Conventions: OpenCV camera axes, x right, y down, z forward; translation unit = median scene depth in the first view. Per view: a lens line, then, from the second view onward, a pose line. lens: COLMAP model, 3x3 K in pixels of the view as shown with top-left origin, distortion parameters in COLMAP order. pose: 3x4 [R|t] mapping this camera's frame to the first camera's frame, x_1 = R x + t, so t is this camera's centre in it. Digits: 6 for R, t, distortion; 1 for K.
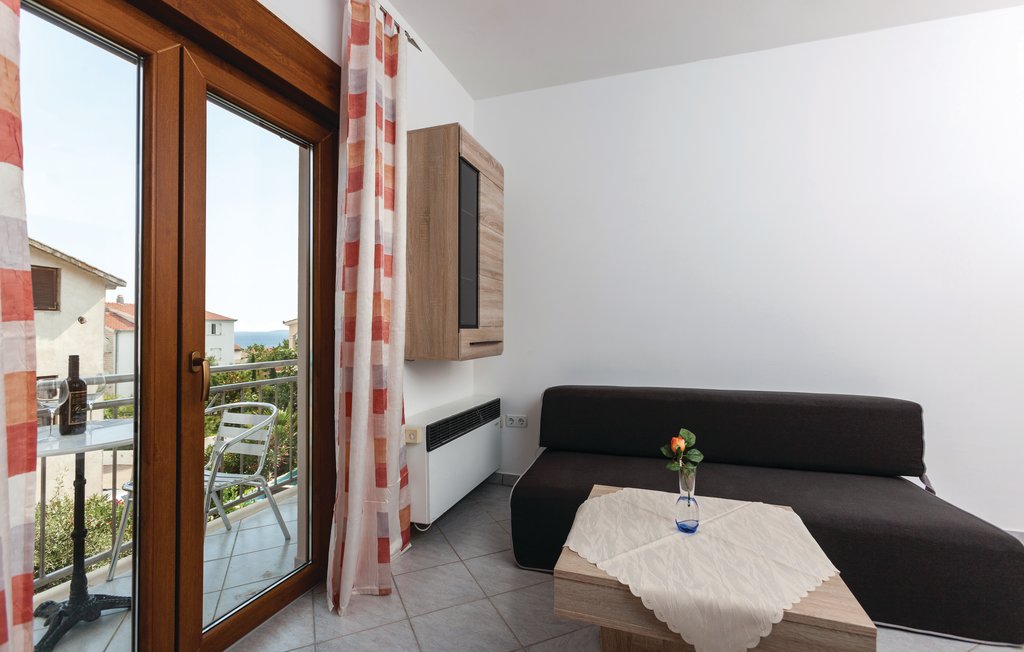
lens RADIAL K [[452.4, 0, 512.0], [0, 452.4, 326.0], [0, 0, 1]] dist [-0.002786, -0.000331]
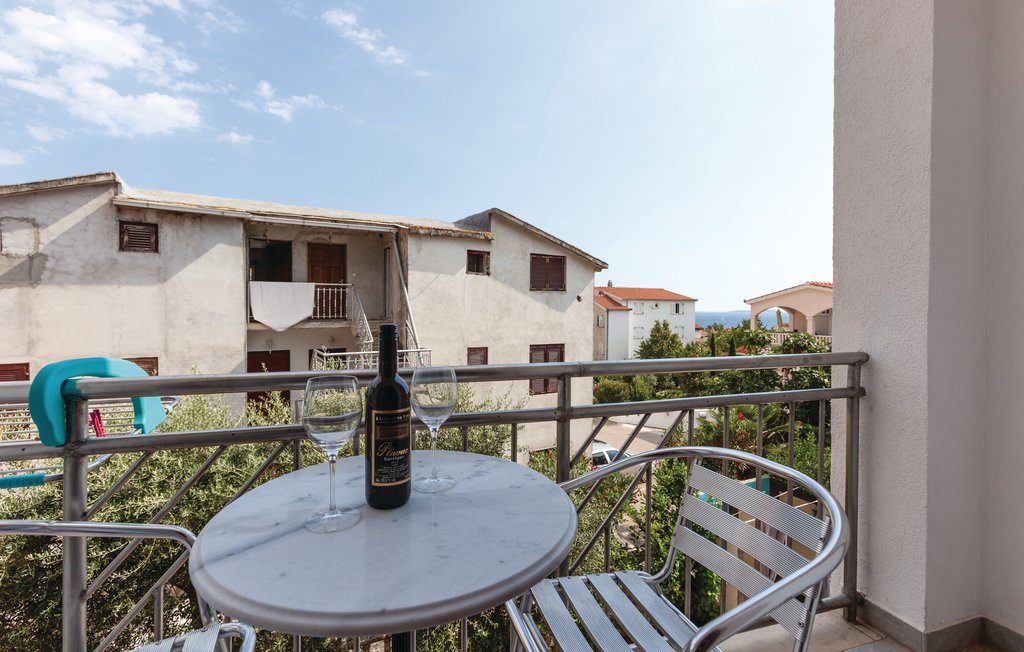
lens RADIAL K [[452.4, 0, 512.0], [0, 452.4, 326.0], [0, 0, 1]] dist [-0.002786, -0.000331]
pose [[0.594142, 0.036051, -0.803552, -0.068545], [-0.001635, 0.999047, 0.043613, 0.005314], [0.804358, -0.024598, 0.593635, 0.106559]]
